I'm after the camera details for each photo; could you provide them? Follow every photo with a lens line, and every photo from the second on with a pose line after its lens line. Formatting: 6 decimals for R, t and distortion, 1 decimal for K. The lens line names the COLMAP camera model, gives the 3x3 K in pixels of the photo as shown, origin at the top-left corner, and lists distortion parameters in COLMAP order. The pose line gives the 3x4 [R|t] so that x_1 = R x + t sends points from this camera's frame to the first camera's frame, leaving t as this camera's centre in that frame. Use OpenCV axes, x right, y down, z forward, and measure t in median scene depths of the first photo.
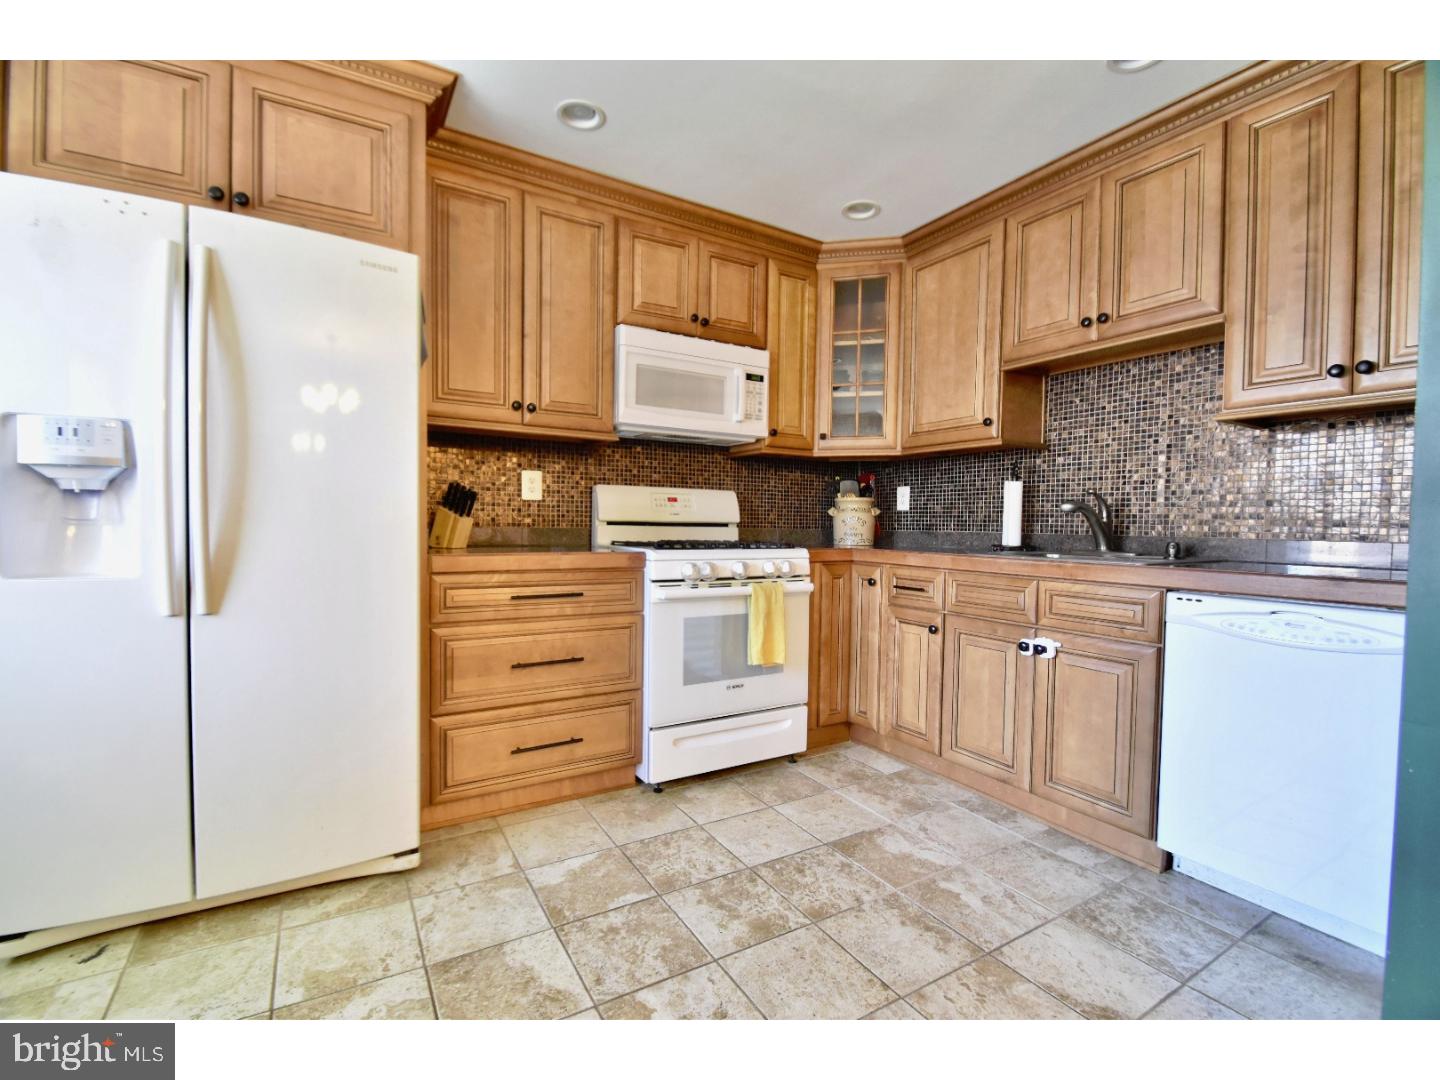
lens RADIAL K [[637.8, 0, 693.0], [0, 637.8, 542.4], [0, 0, 1]] dist [0.000241, -0.011794]
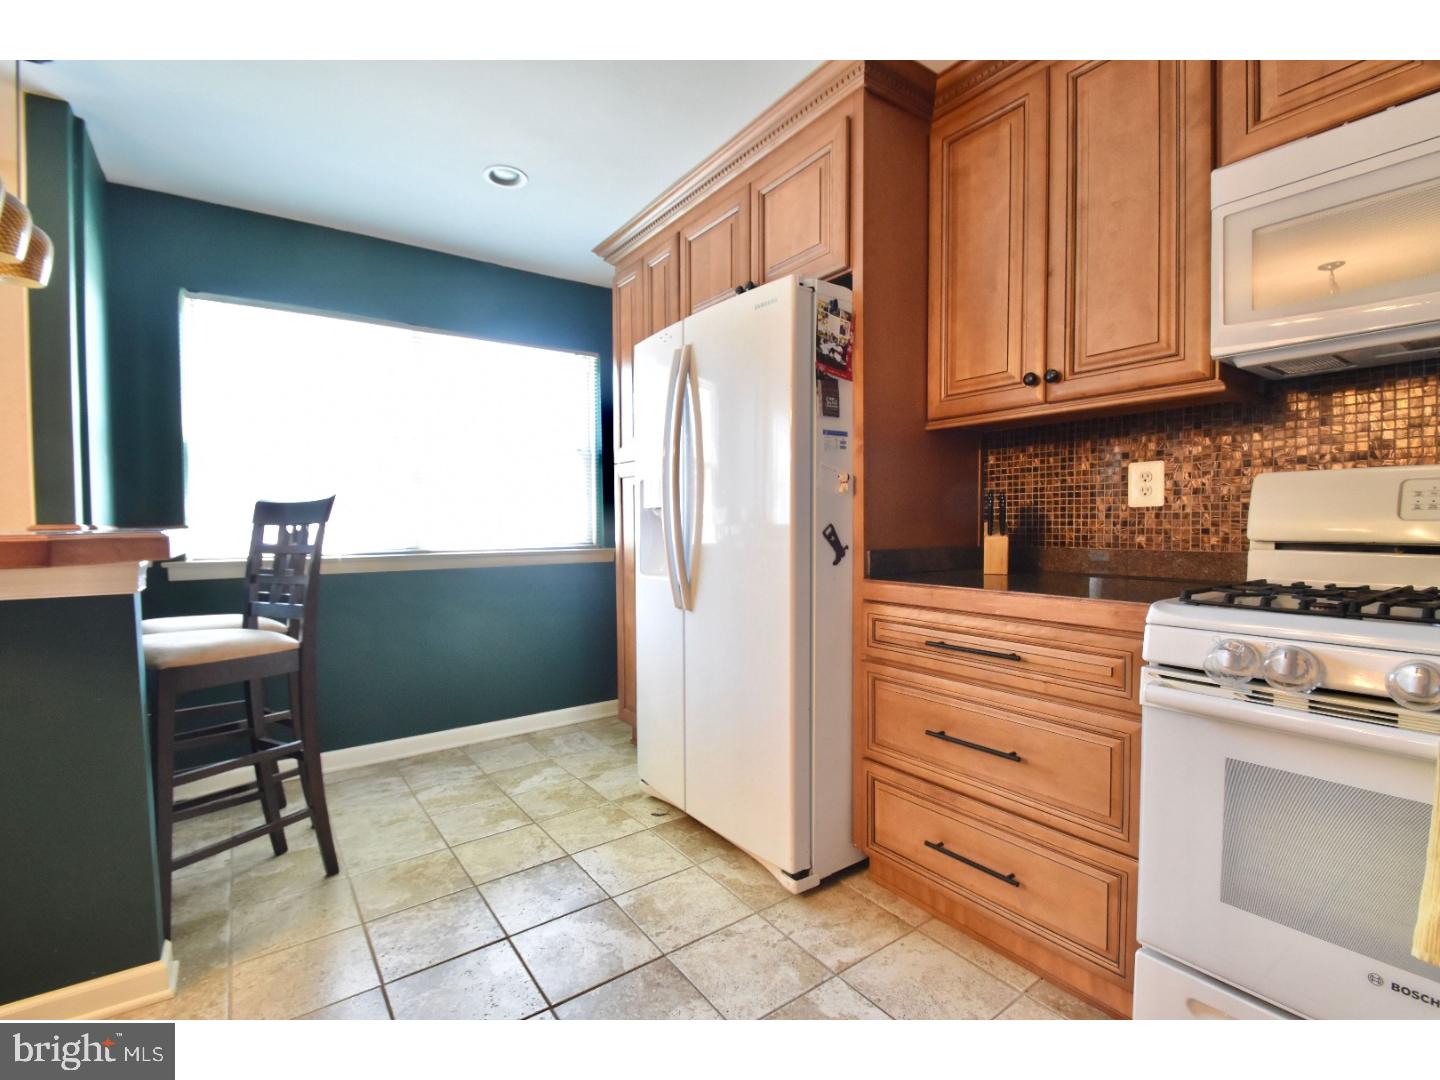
lens RADIAL K [[637.8, 0, 693.0], [0, 637.8, 542.4], [0, 0, 1]] dist [0.000241, -0.011794]
pose [[0.091505, 0.018520, -0.995632, 0.398412], [-0.022518, 0.999610, 0.016524, -0.036253], [0.995550, 0.020908, 0.091886, 0.564636]]
